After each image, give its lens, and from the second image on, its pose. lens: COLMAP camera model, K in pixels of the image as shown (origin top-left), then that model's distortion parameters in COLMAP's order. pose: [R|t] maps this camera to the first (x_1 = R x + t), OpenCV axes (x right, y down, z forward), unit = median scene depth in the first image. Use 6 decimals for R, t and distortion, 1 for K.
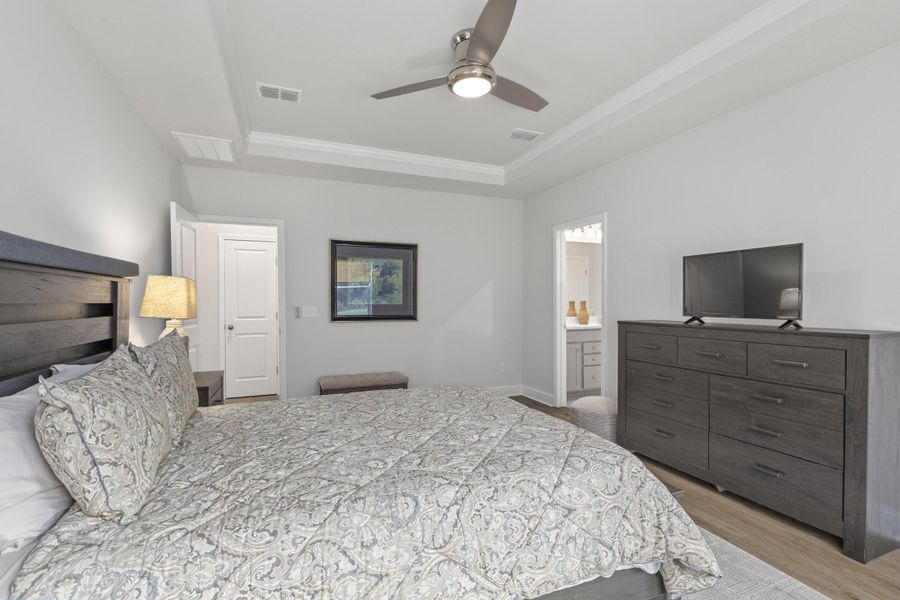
lens RADIAL K [[404.1, 0, 449.6], [0, 404.1, 299.2], [0, 0, 1]] dist [-0.000389, -0.000104]
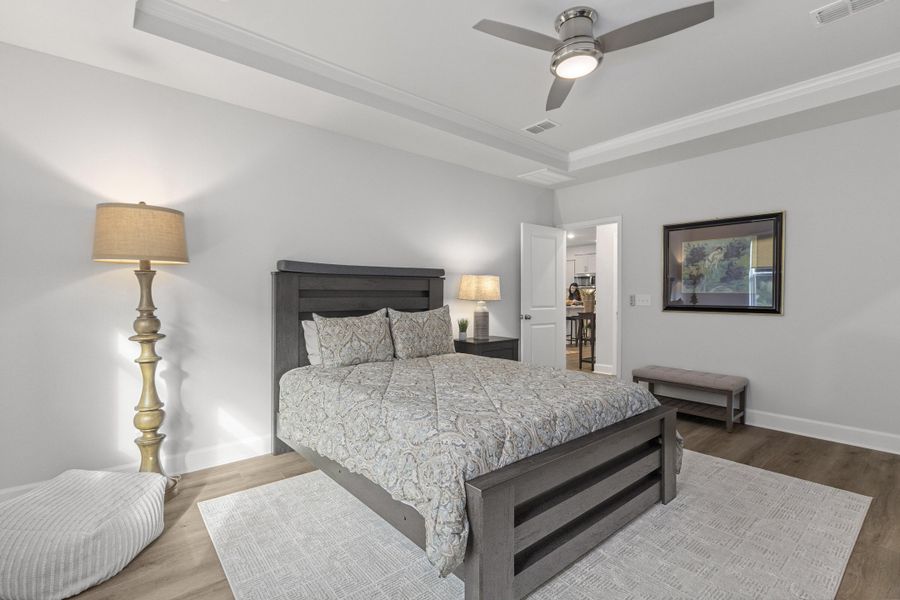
lens RADIAL K [[404.1, 0, 449.6], [0, 404.1, 299.2], [0, 0, 1]] dist [-0.000389, -0.000104]
pose [[0.302116, 0.016354, -0.953131, 0.486530], [0.007422, 0.999782, 0.019507, 0.005034], [0.953242, -0.012967, 0.301928, 0.225629]]
